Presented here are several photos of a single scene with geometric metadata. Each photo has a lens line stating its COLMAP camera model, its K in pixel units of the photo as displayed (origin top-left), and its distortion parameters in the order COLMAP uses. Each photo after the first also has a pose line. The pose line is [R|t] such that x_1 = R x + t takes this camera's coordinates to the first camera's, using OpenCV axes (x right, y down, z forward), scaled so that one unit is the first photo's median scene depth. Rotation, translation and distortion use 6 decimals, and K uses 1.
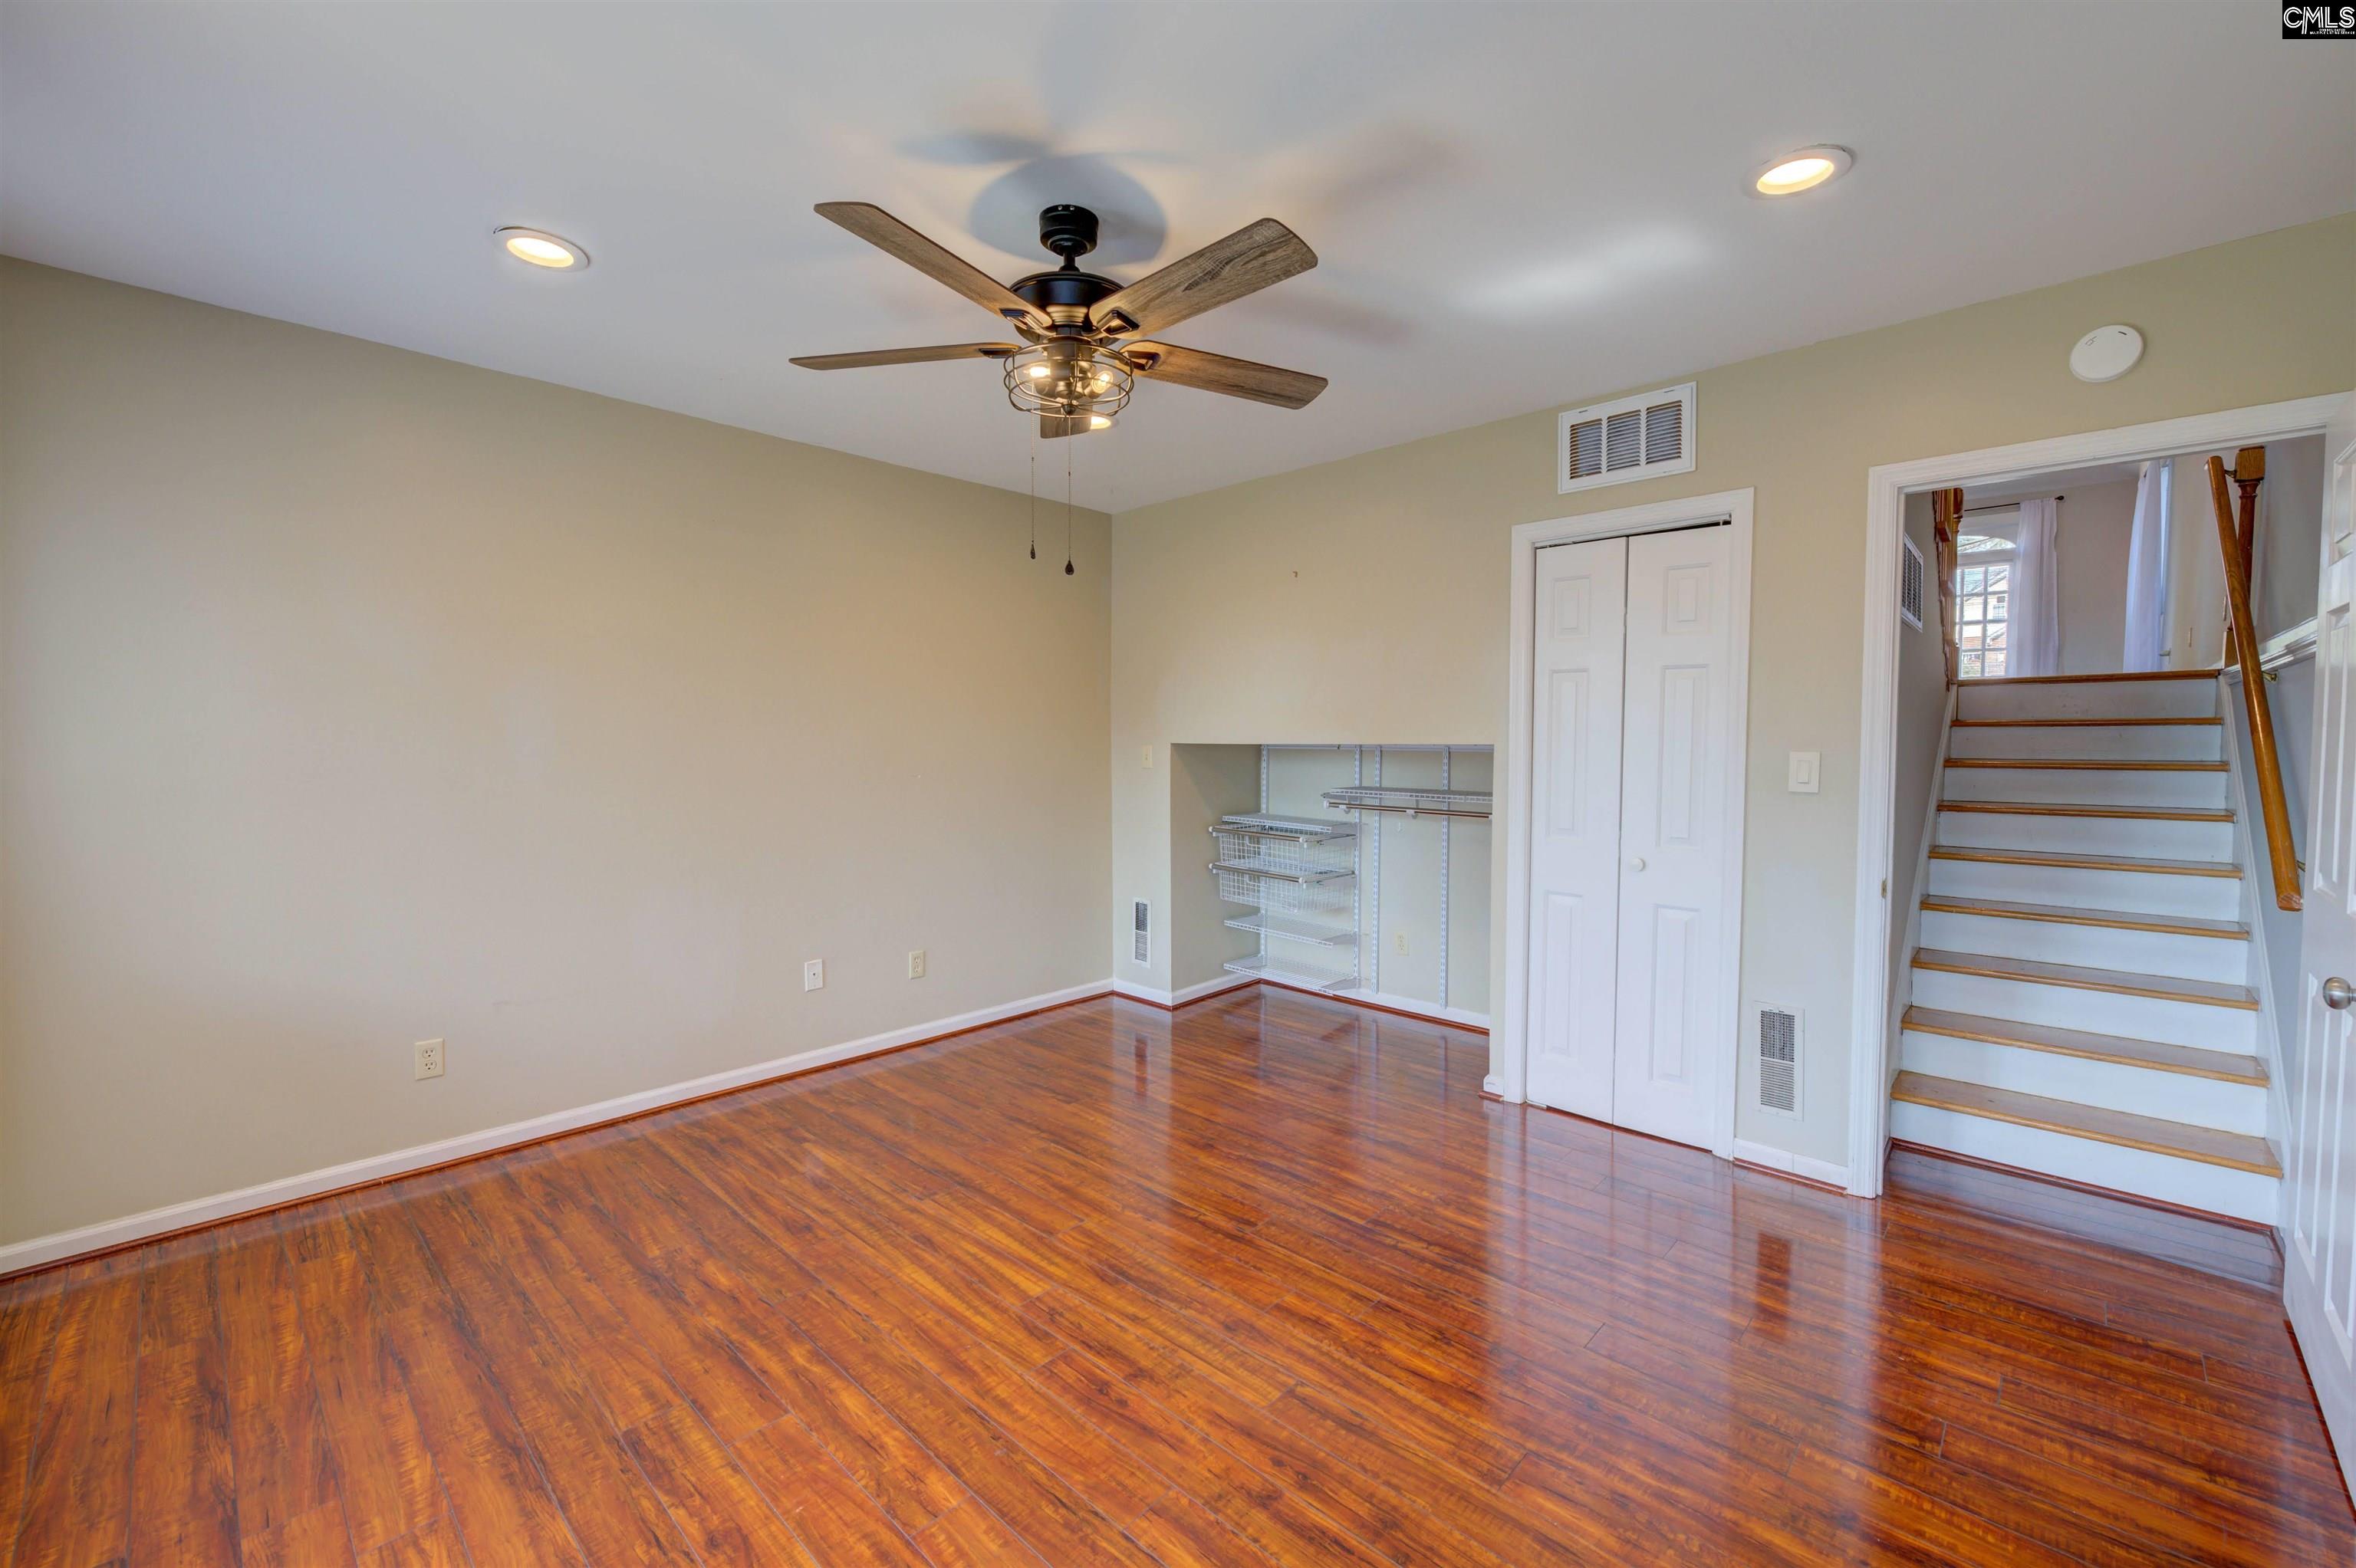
lens RADIAL K [[941.1, 0, 1176.8], [0, 941.1, 779.7], [0, 0, 1]] dist [0.004133, -0.003622]
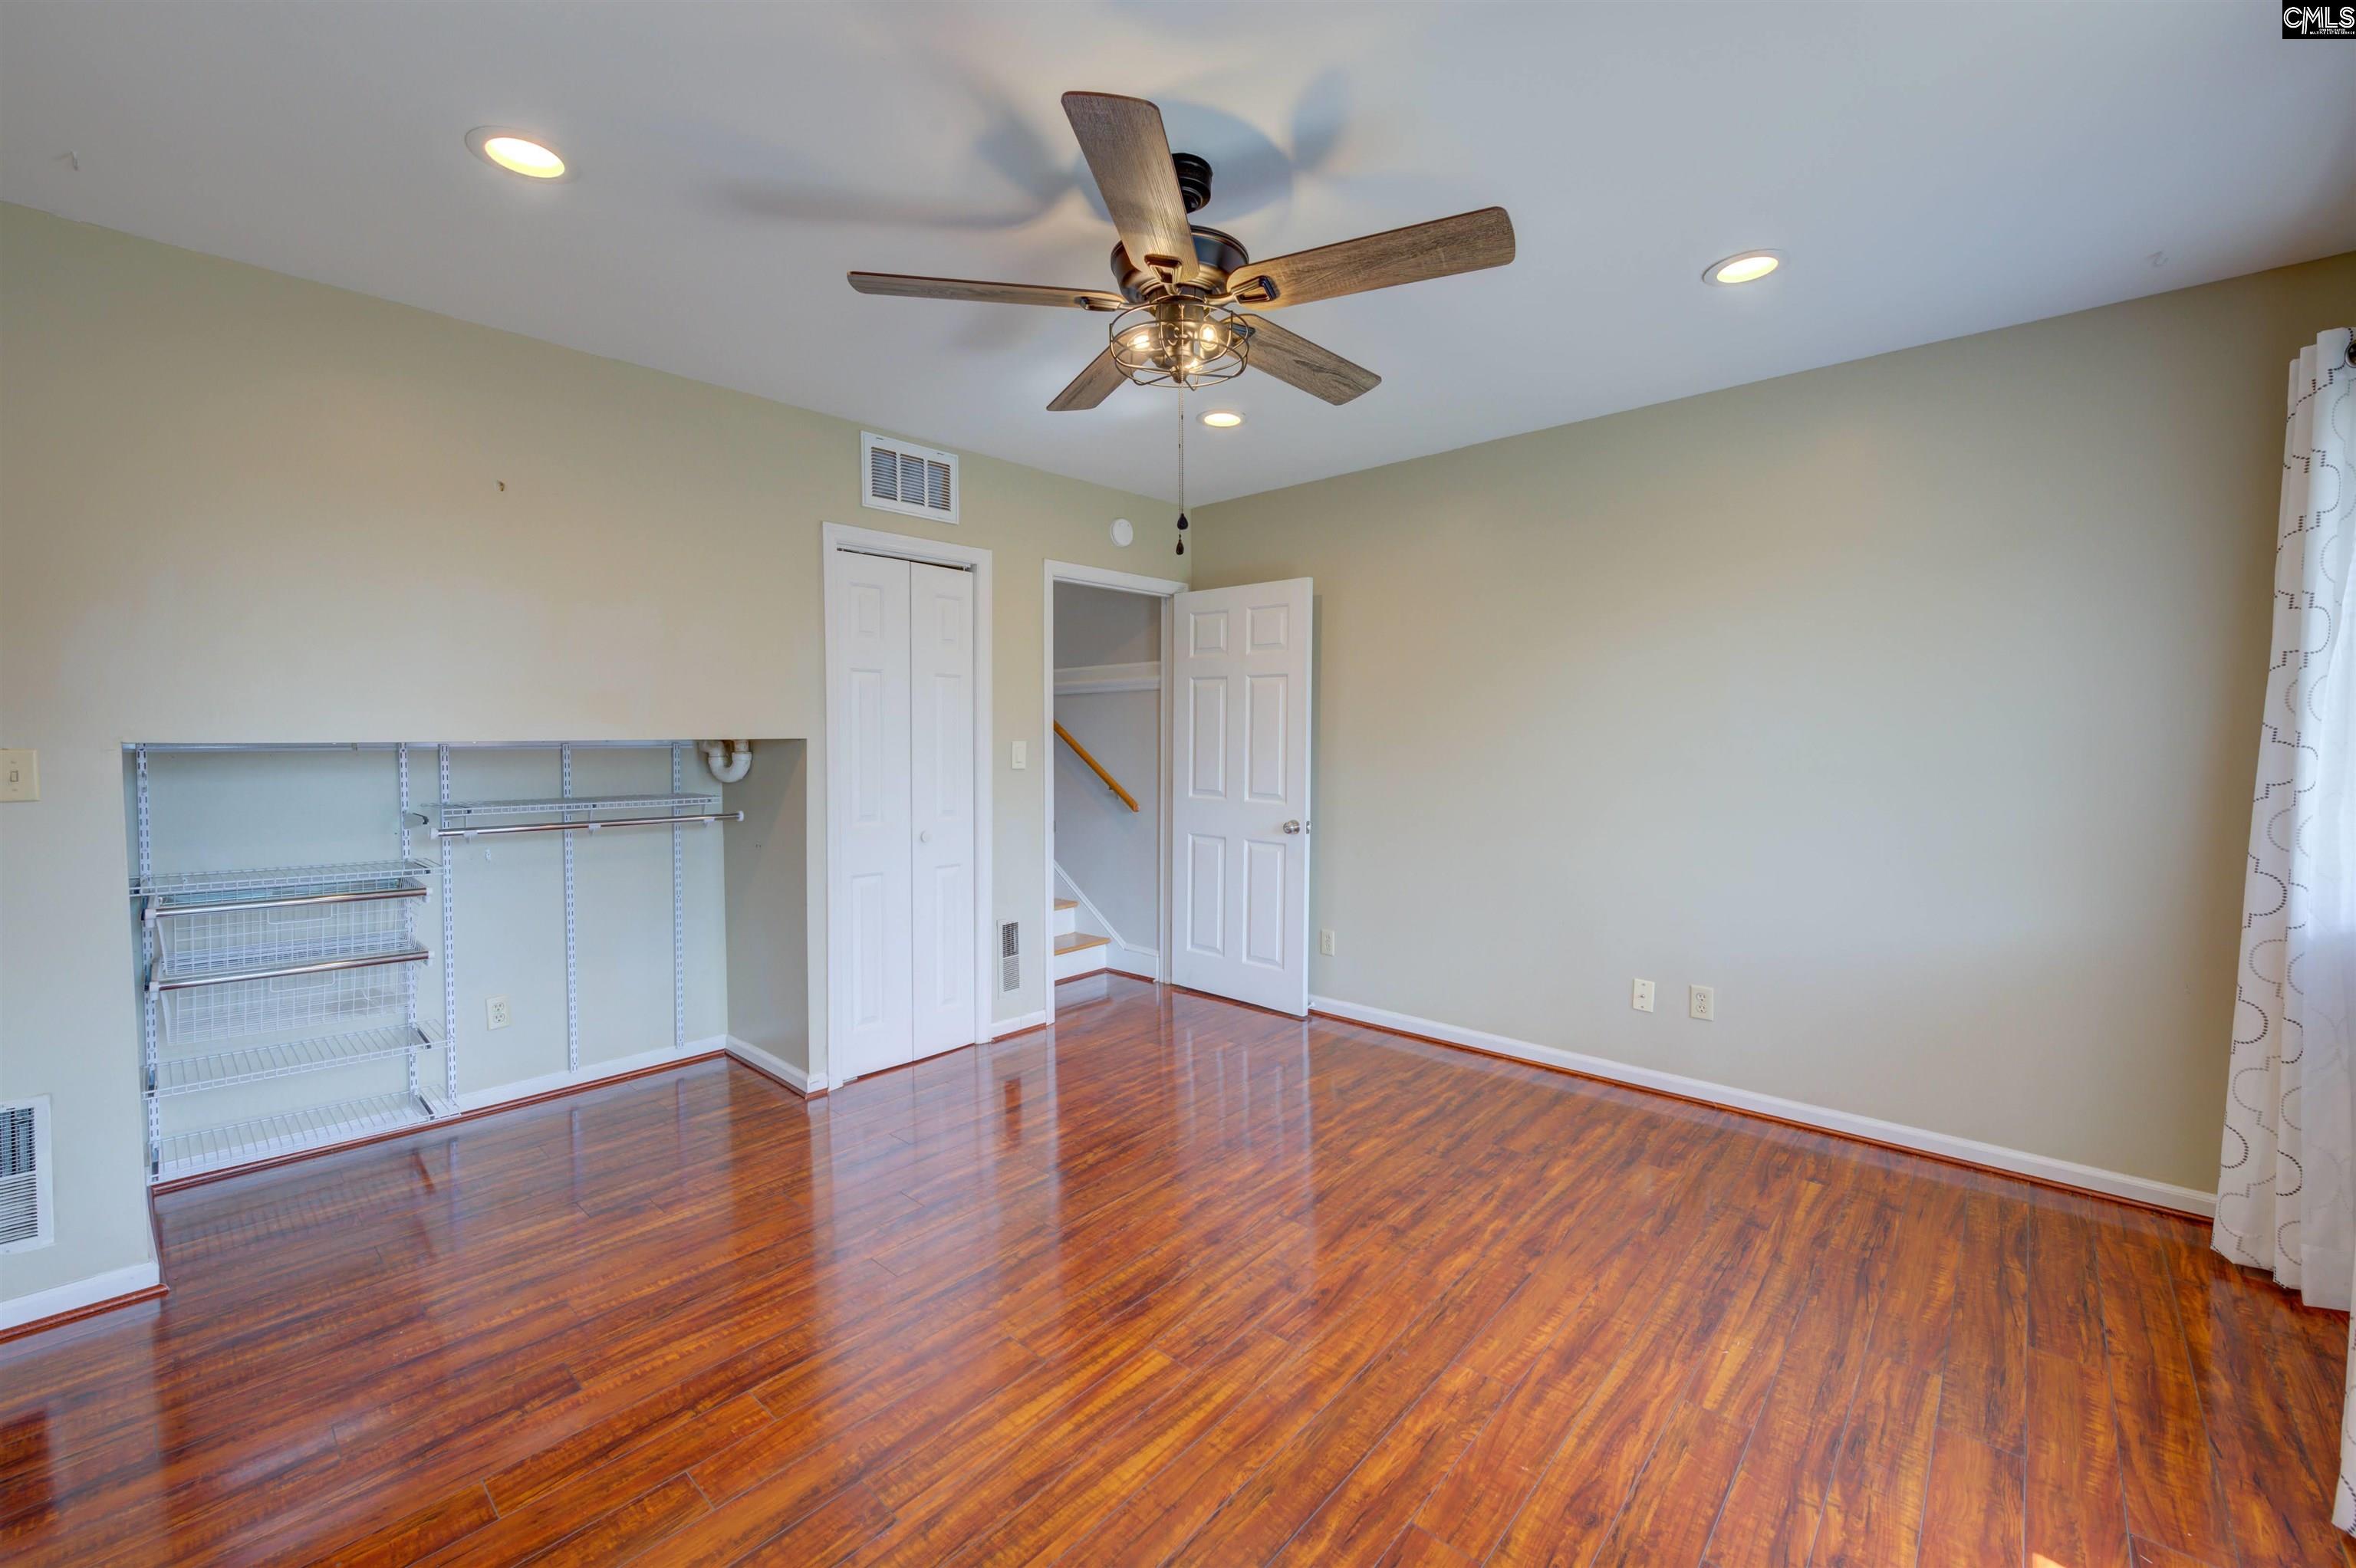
lens RADIAL K [[941.1, 0, 1164.0], [0, 941.1, 782.4], [0, 0, 1]] dist [0.004133, -0.003622]
pose [[-0.010973, -0.053658, 0.998499, -0.856306], [0.046438, 0.997454, 0.054112, -0.036340], [-0.998861, 0.046962, -0.008453, 0.840354]]
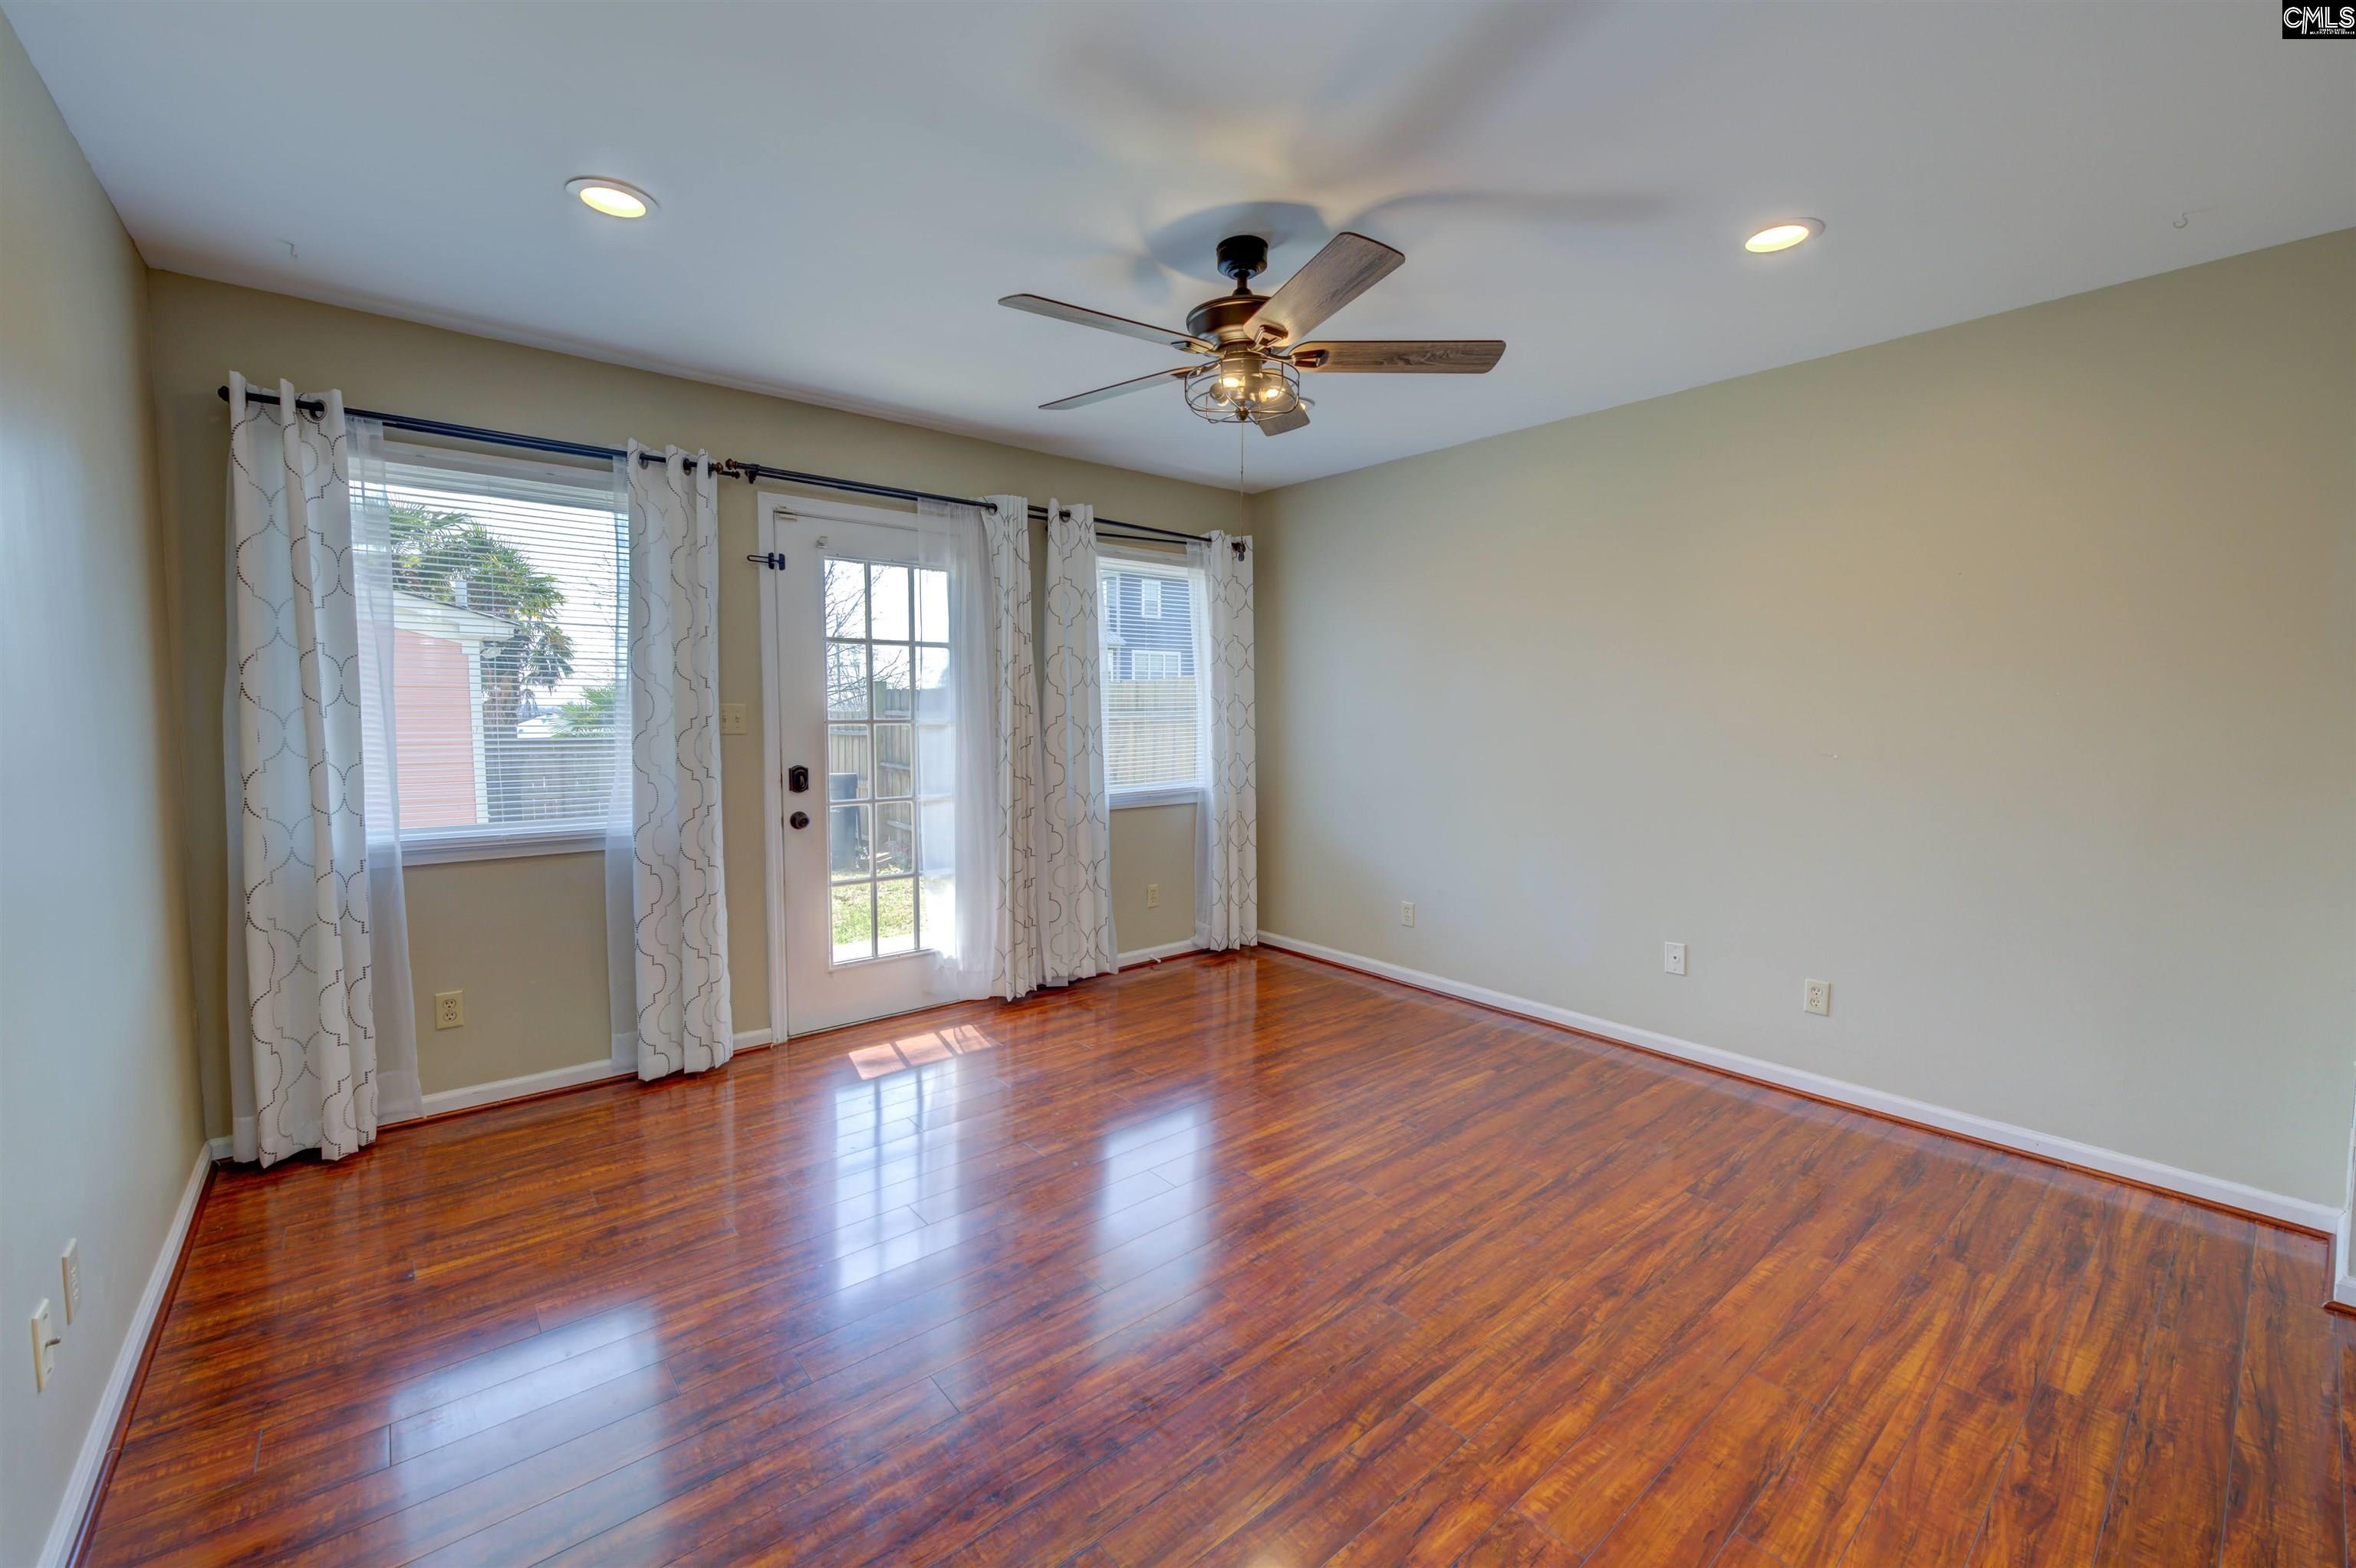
lens RADIAL K [[941.1, 0, 1174.4], [0, 941.1, 777.7], [0, 0, 1]] dist [0.004133, -0.003622]
pose [[-0.113723, 0.071054, -0.990968, 0.855797], [-0.045985, 0.995994, 0.076692, -0.031735], [0.992448, 0.054292, -0.110000, 0.860507]]
